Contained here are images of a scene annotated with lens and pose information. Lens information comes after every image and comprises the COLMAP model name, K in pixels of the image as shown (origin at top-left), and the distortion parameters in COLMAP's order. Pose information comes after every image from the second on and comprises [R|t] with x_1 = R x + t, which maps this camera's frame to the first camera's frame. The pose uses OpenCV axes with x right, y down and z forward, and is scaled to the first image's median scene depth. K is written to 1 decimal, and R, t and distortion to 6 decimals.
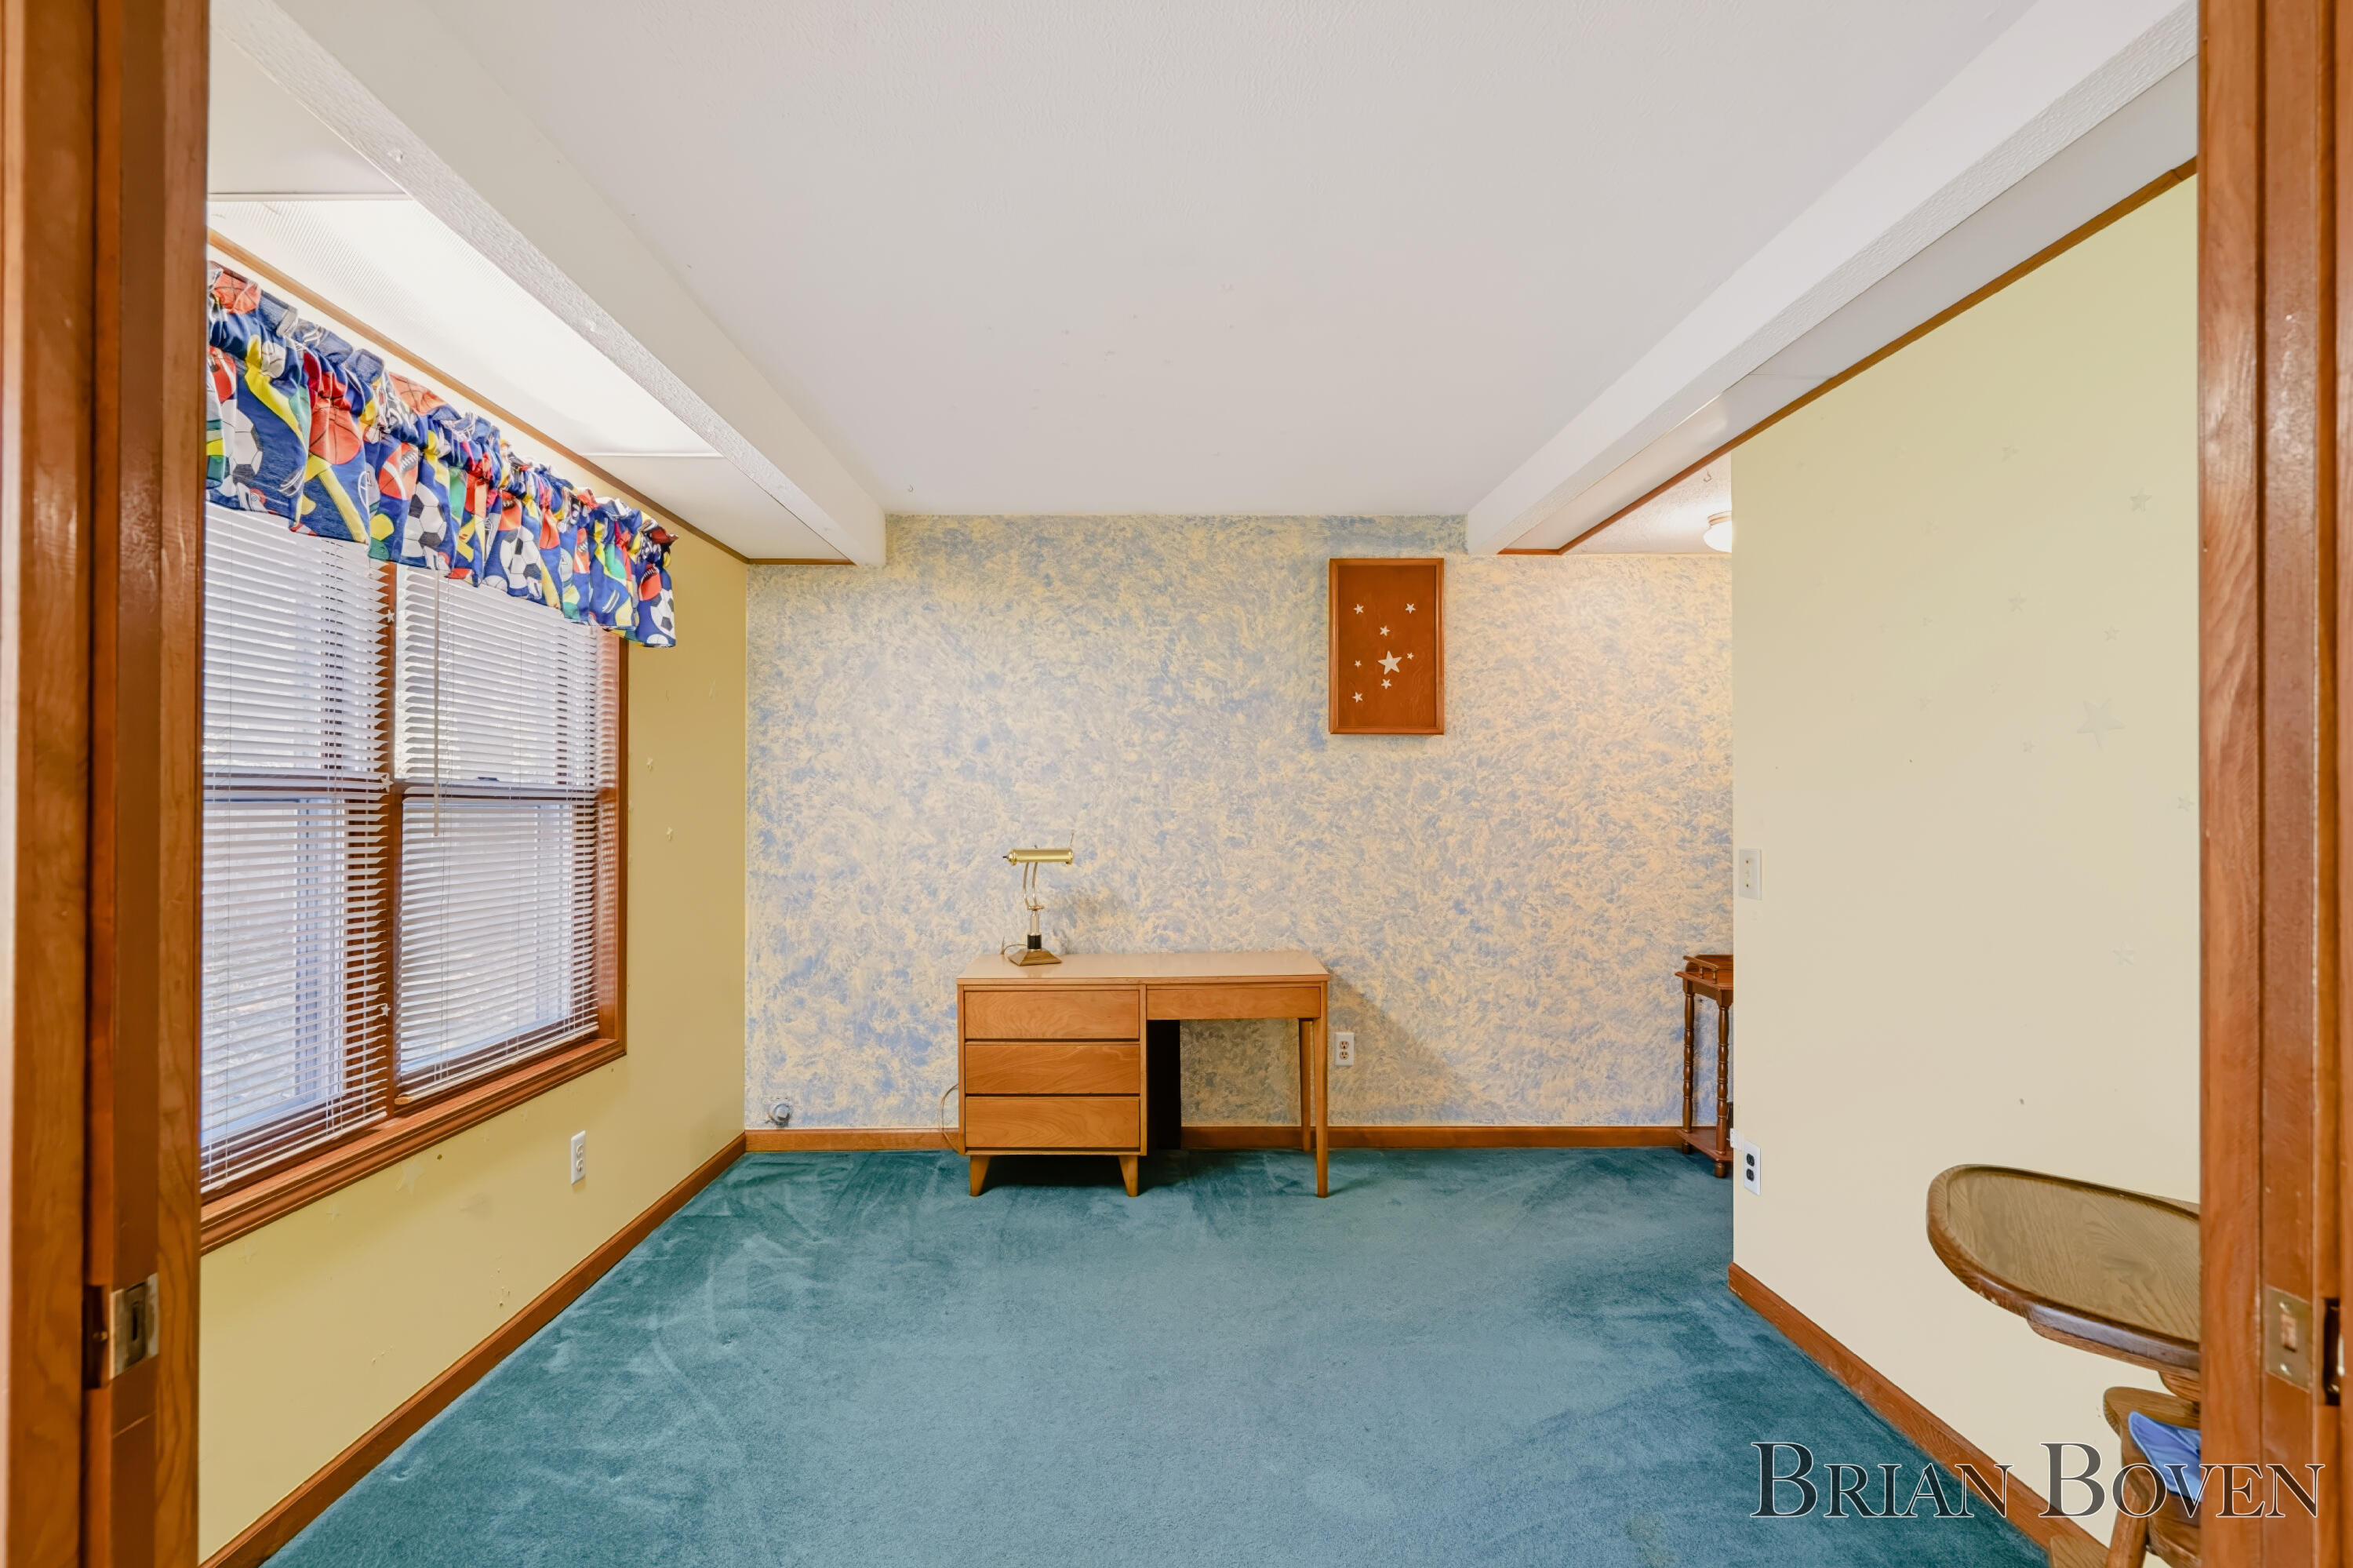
lens RADIAL K [[1076.0, 0, 1177.3], [0, 1076.0, 793.2], [0, 0, 1]] dist [-0.001737, 0.001982]
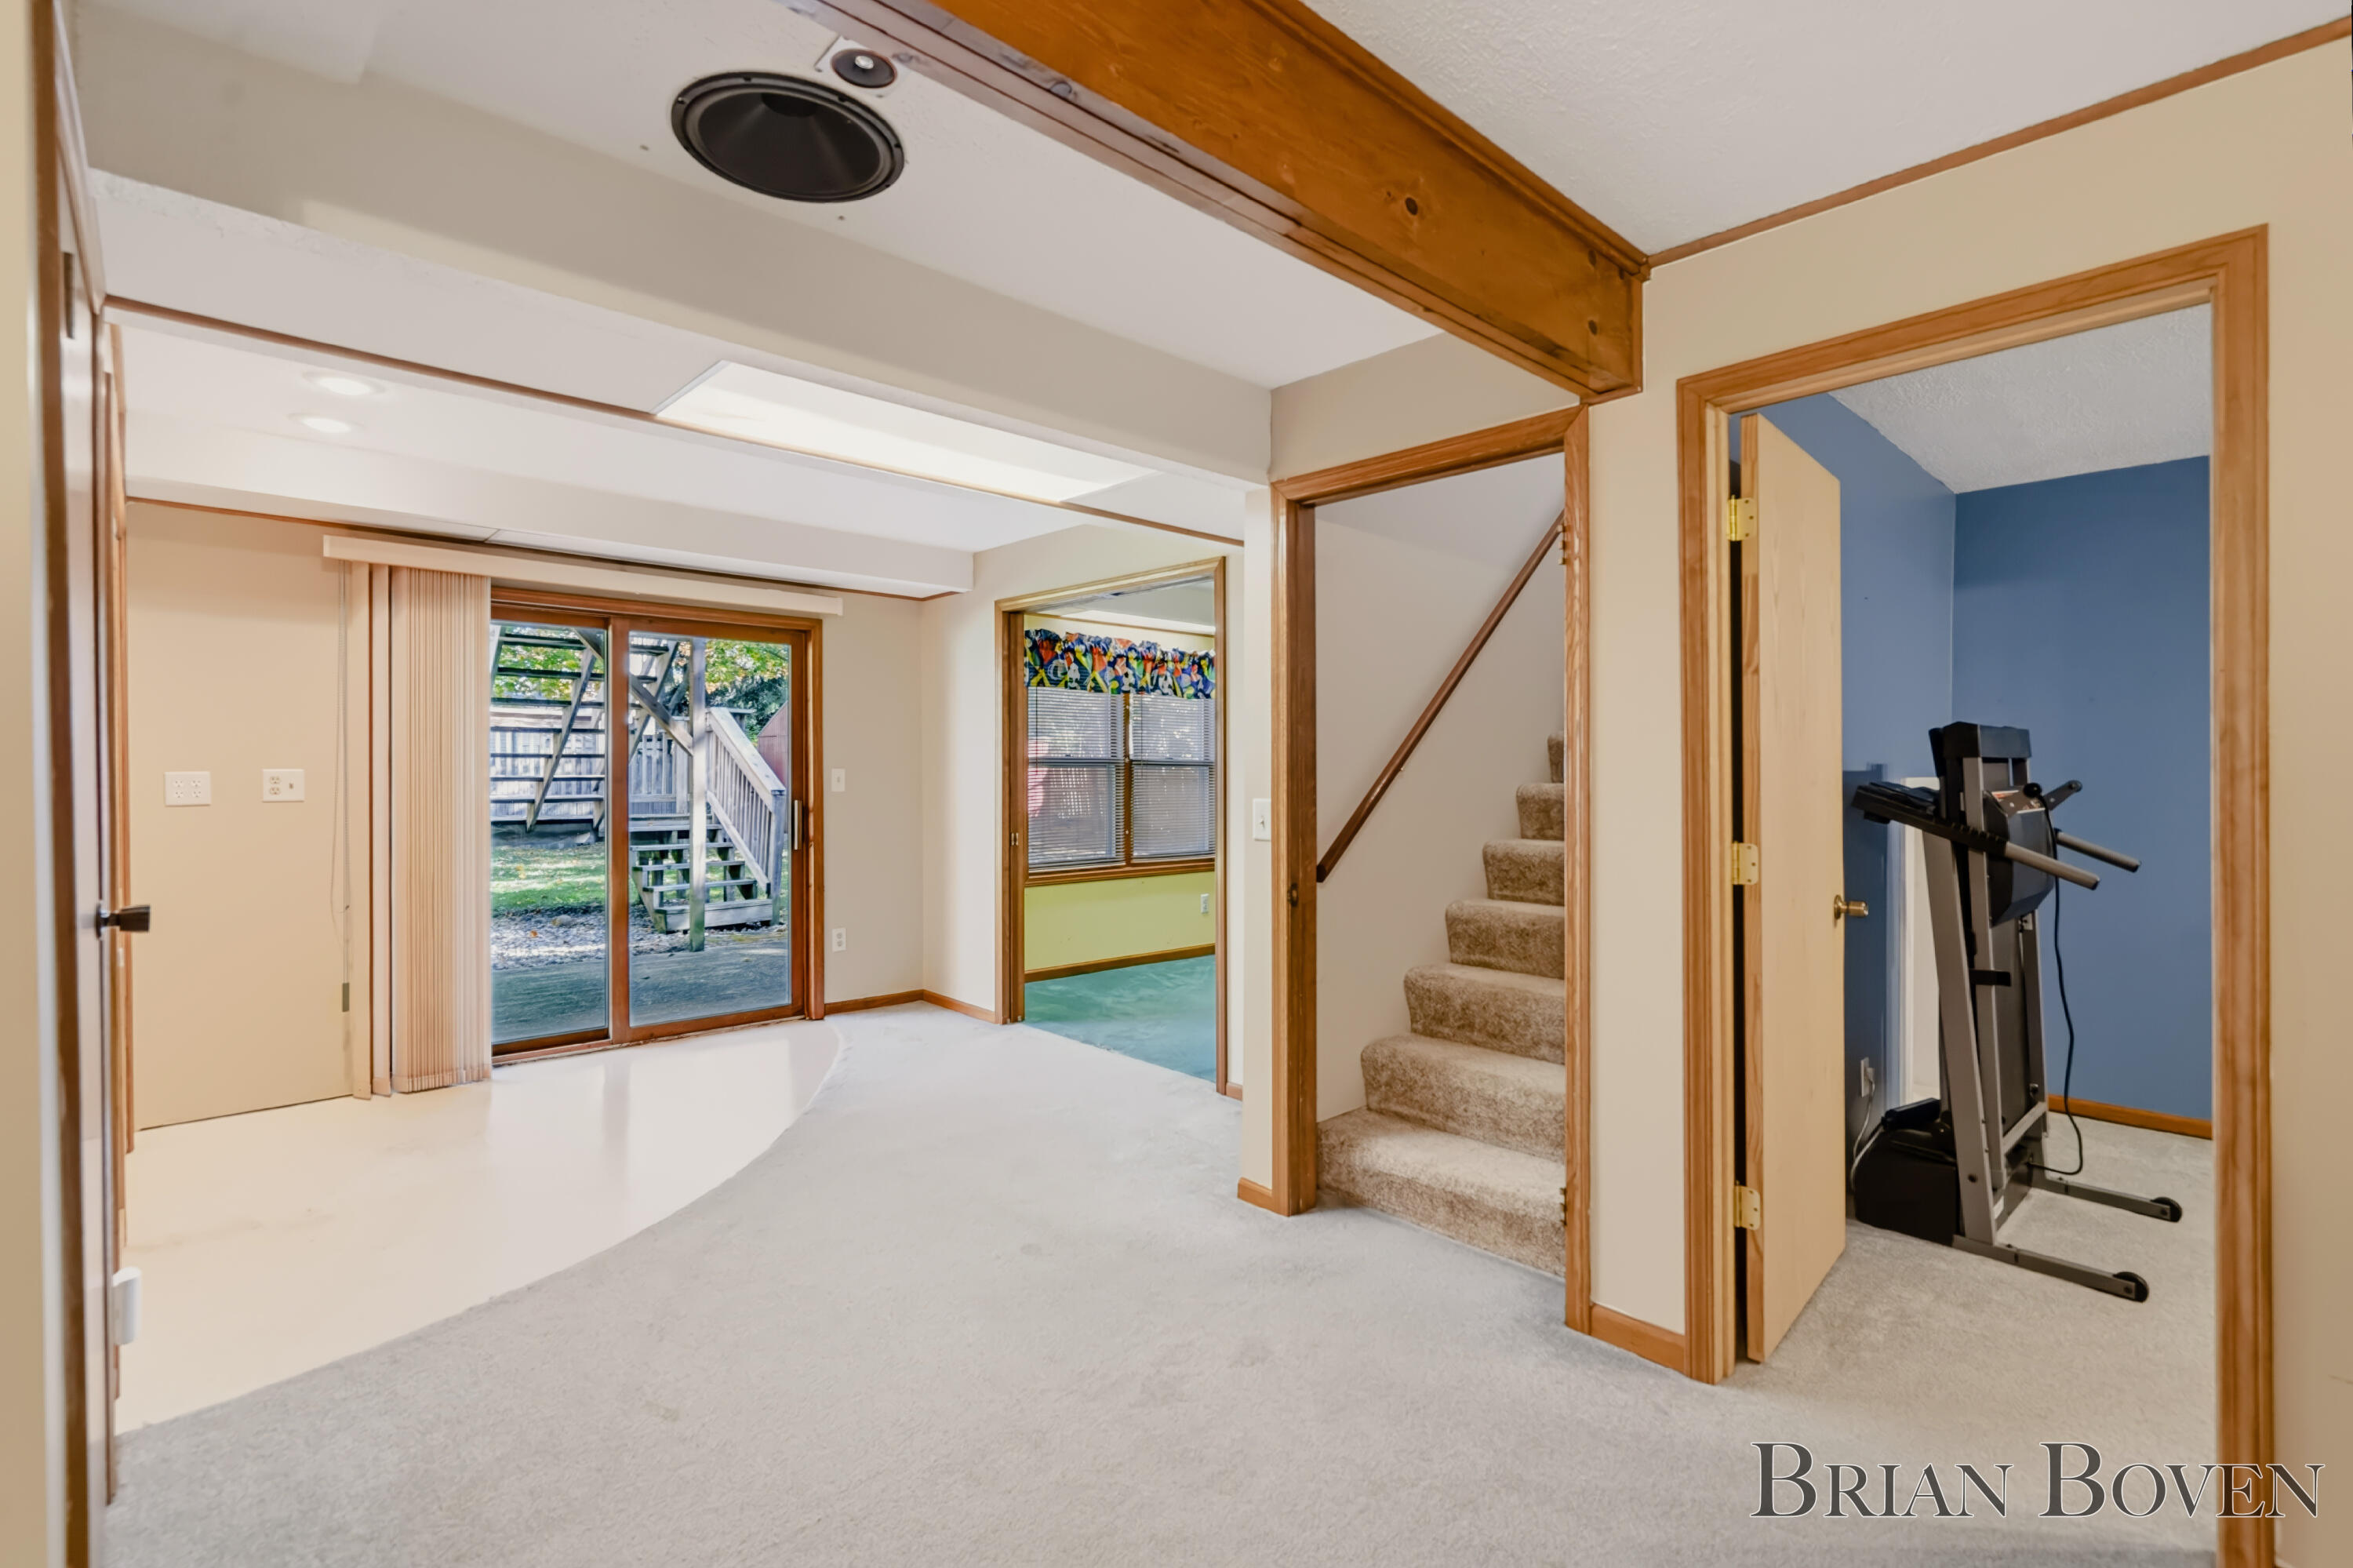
lens RADIAL K [[1076.0, 0, 1174.7], [0, 1076.0, 774.9], [0, 0, 1]] dist [-0.001737, 0.001982]
pose [[0.654523, -0.005832, -0.756020, 1.817631], [0.008618, 0.999963, -0.000253, 0.036048], [0.755993, -0.006350, 0.654549, -1.007758]]
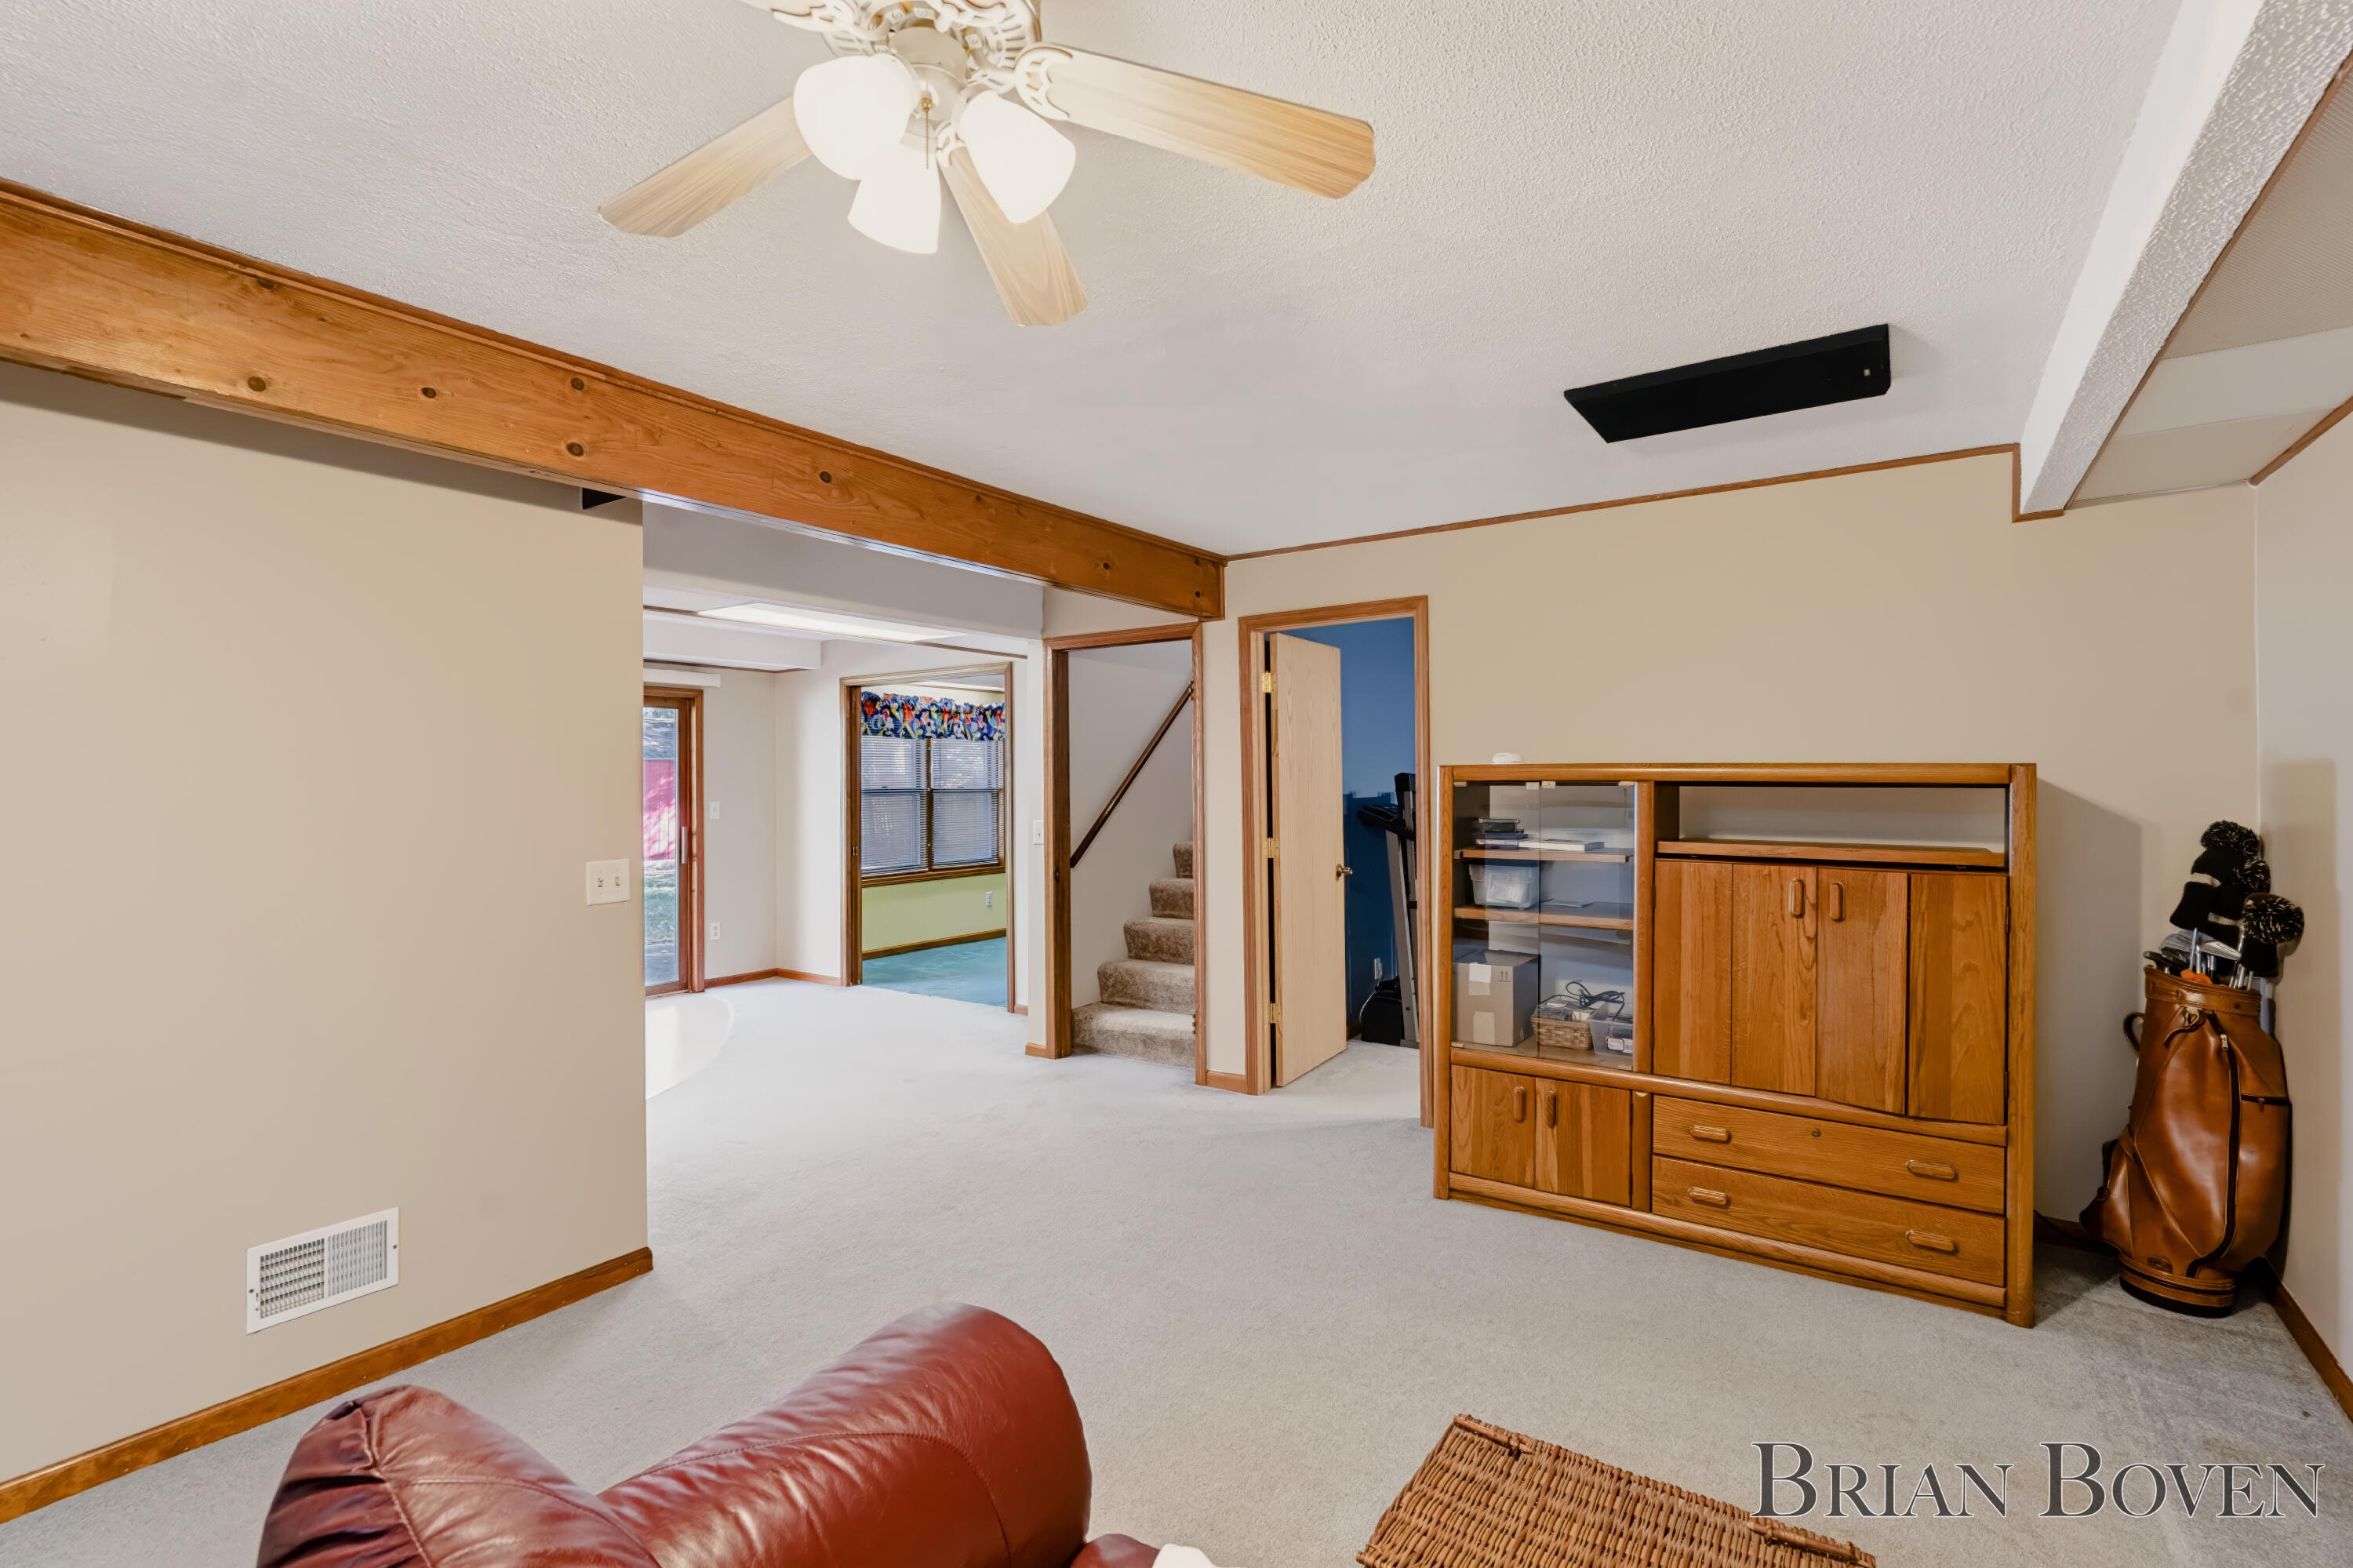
lens RADIAL K [[1076.0, 0, 1185.3], [0, 1076.0, 708.3], [0, 0, 1]] dist [-0.001737, 0.001982]
pose [[0.808228, -0.059675, -0.585839, 2.576067], [0.023033, 0.997294, -0.069810, -0.009576], [0.588420, 0.042928, 0.807415, -1.822939]]
